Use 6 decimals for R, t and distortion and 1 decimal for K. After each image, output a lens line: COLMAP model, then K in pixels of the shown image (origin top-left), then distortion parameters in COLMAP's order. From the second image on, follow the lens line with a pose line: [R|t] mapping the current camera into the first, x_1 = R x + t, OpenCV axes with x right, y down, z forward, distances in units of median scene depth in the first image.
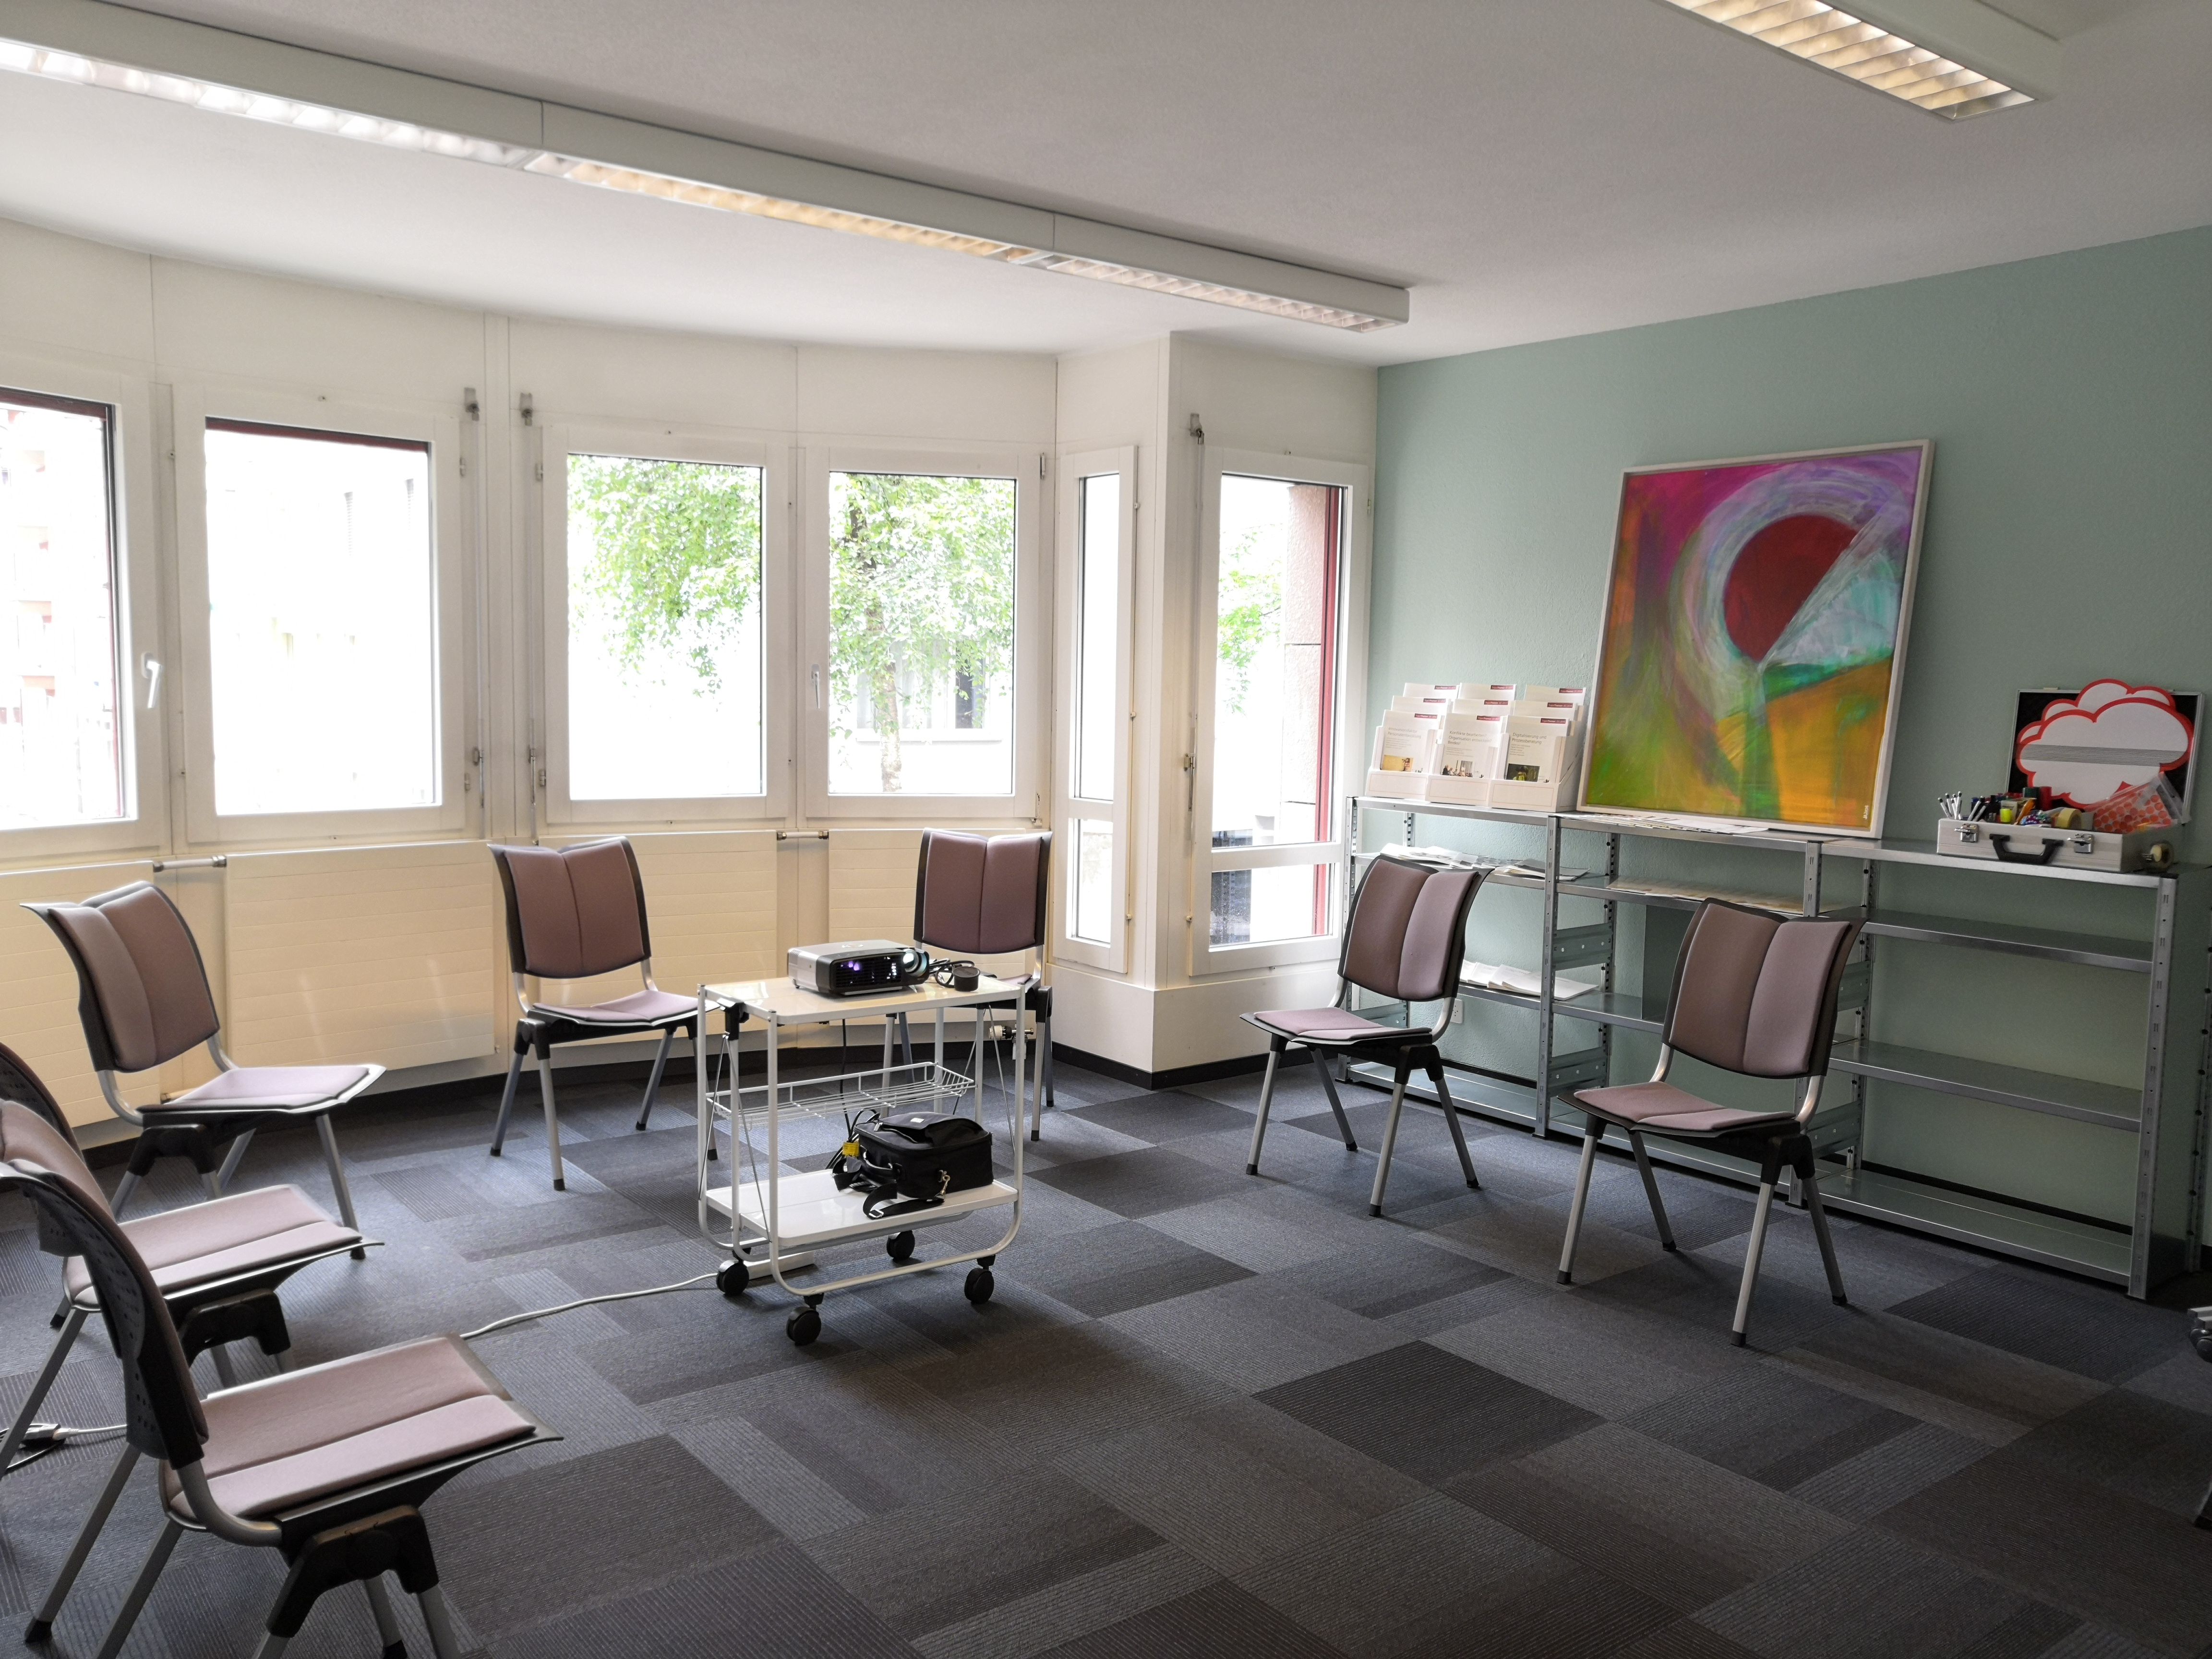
lens RADIAL K [[1737.0, 0, 1105.0], [0, 1737.0, 833.6], [0, 0, 1]] dist [0.015669, 0.027993]
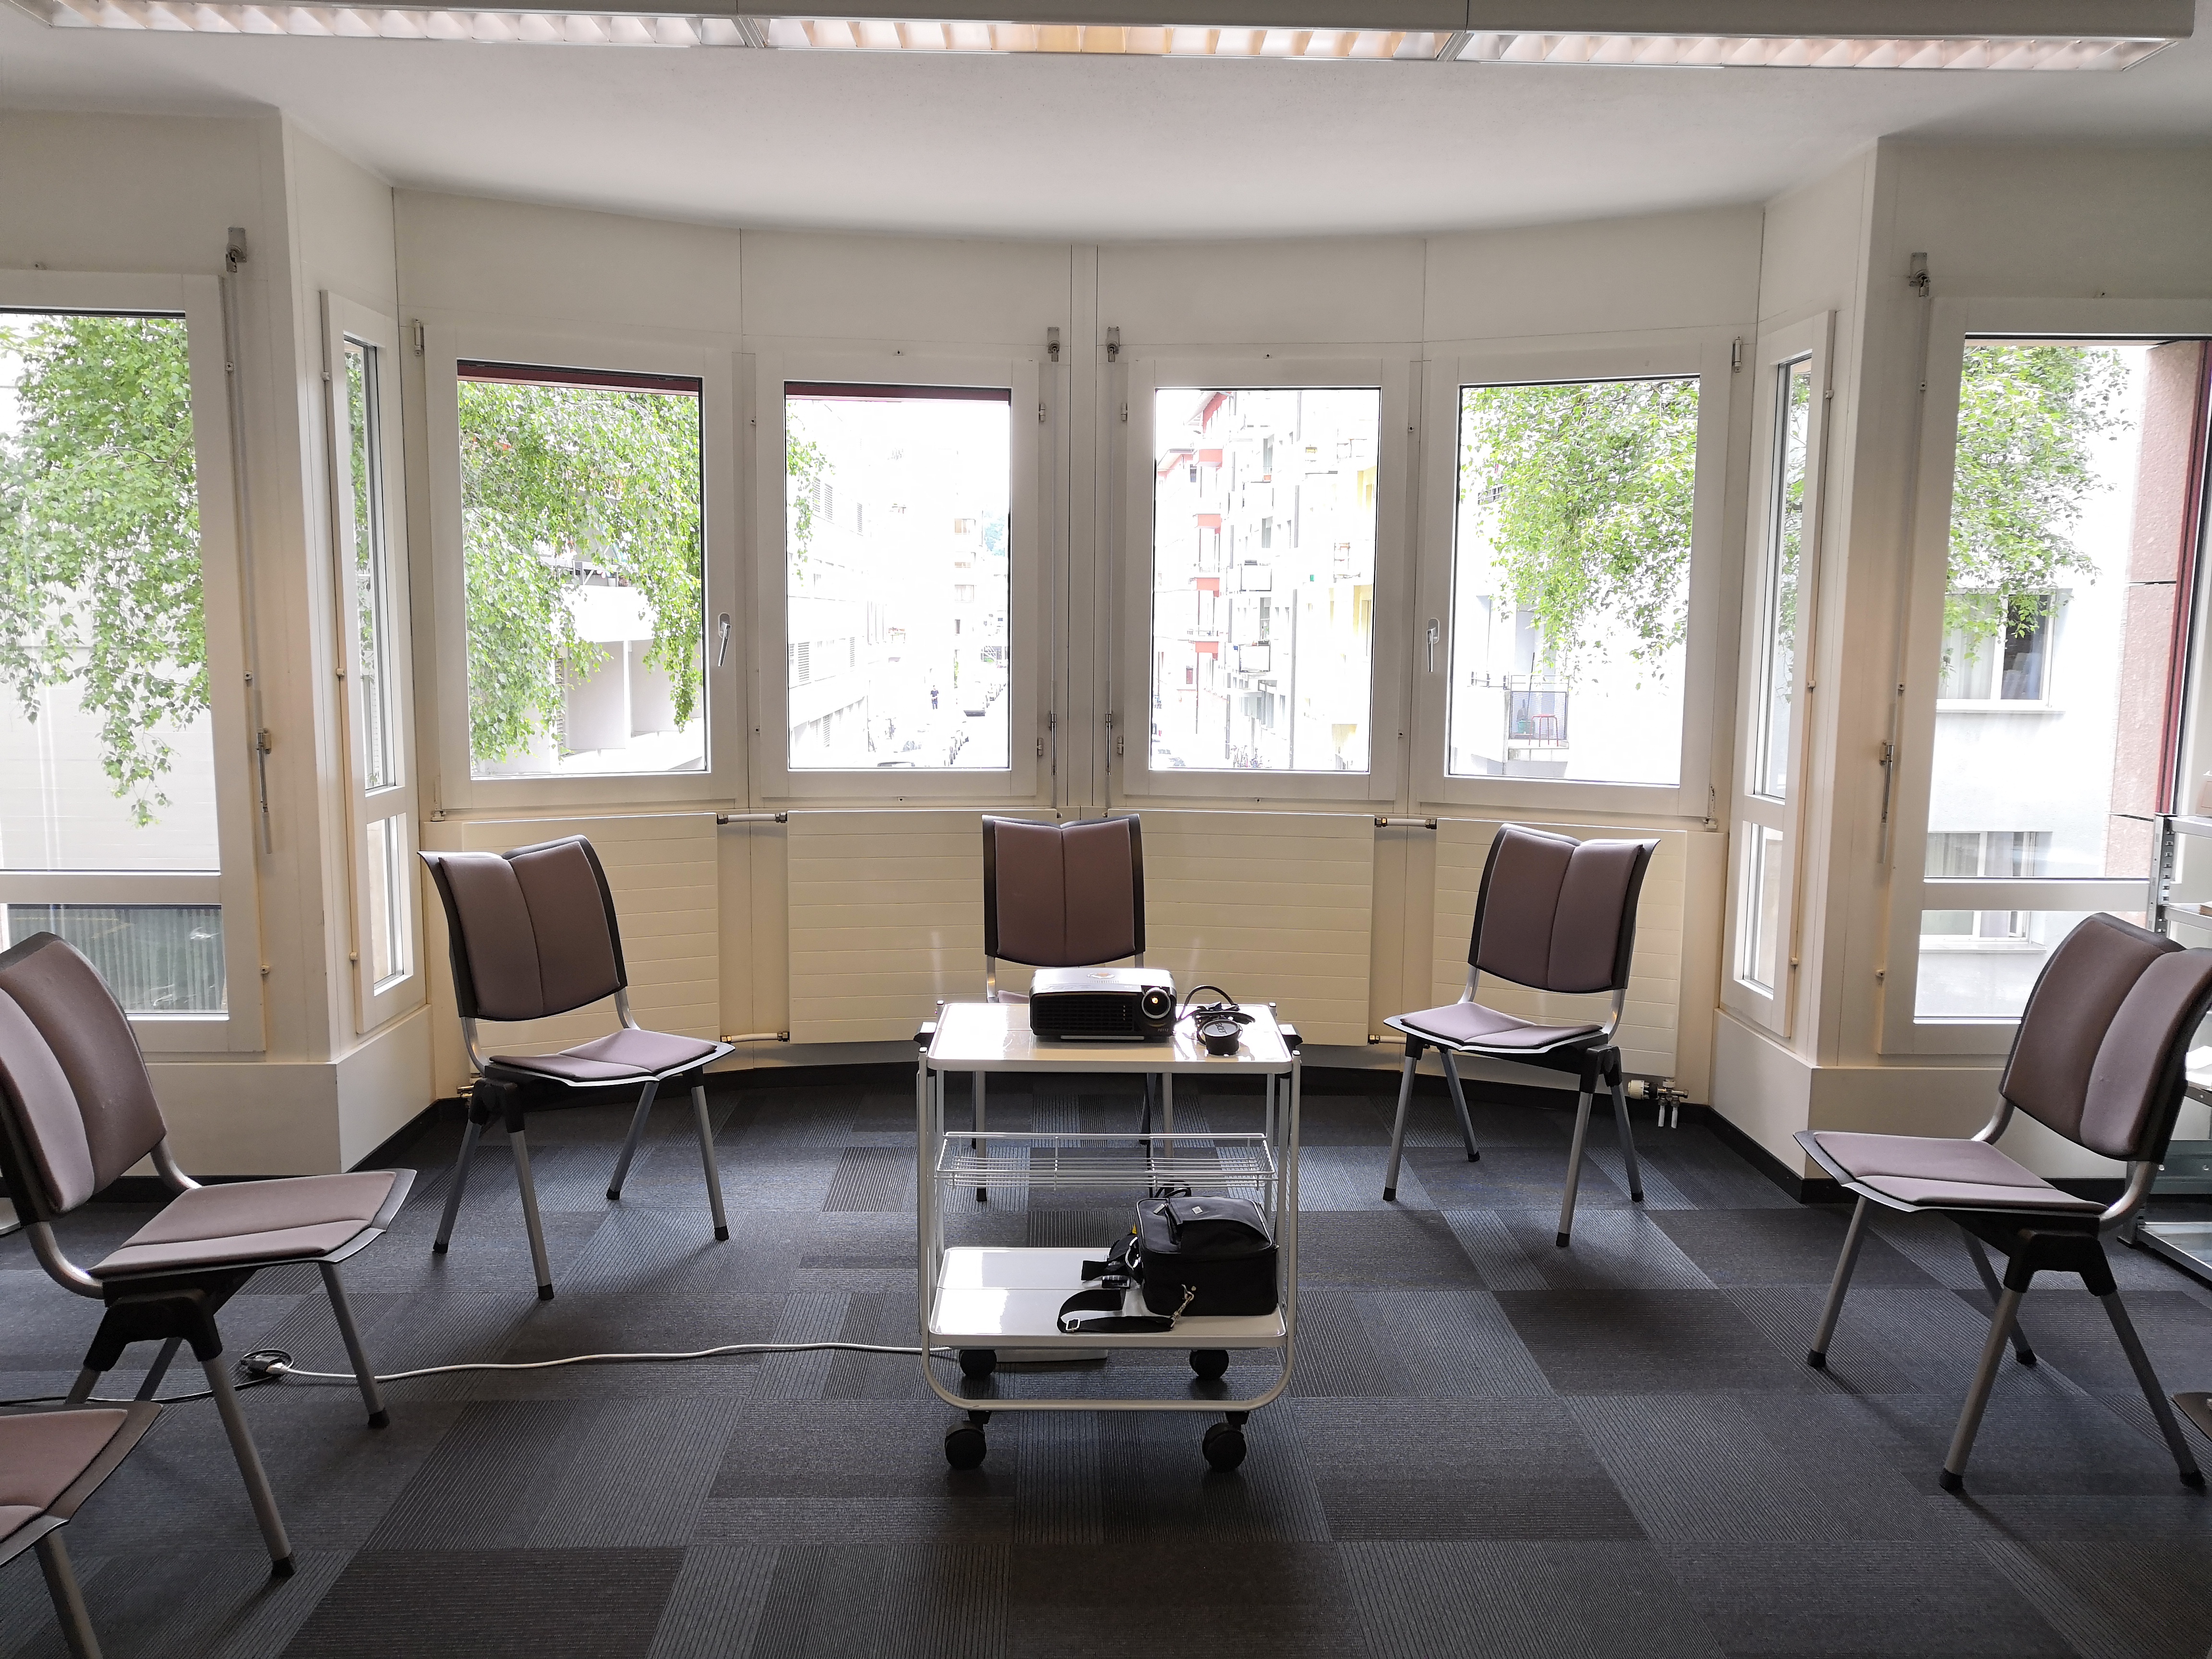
lens RADIAL K [[1737.0, 0, 1106.1], [0, 1737.0, 820.5], [0, 0, 1]] dist [0.015669, 0.027993]
pose [[0.811423, 0.060925, -0.581275, 0.220252], [-0.049862, 0.998142, 0.035014, -0.024711], [0.582328, 0.000572, 0.812954, 0.254774]]
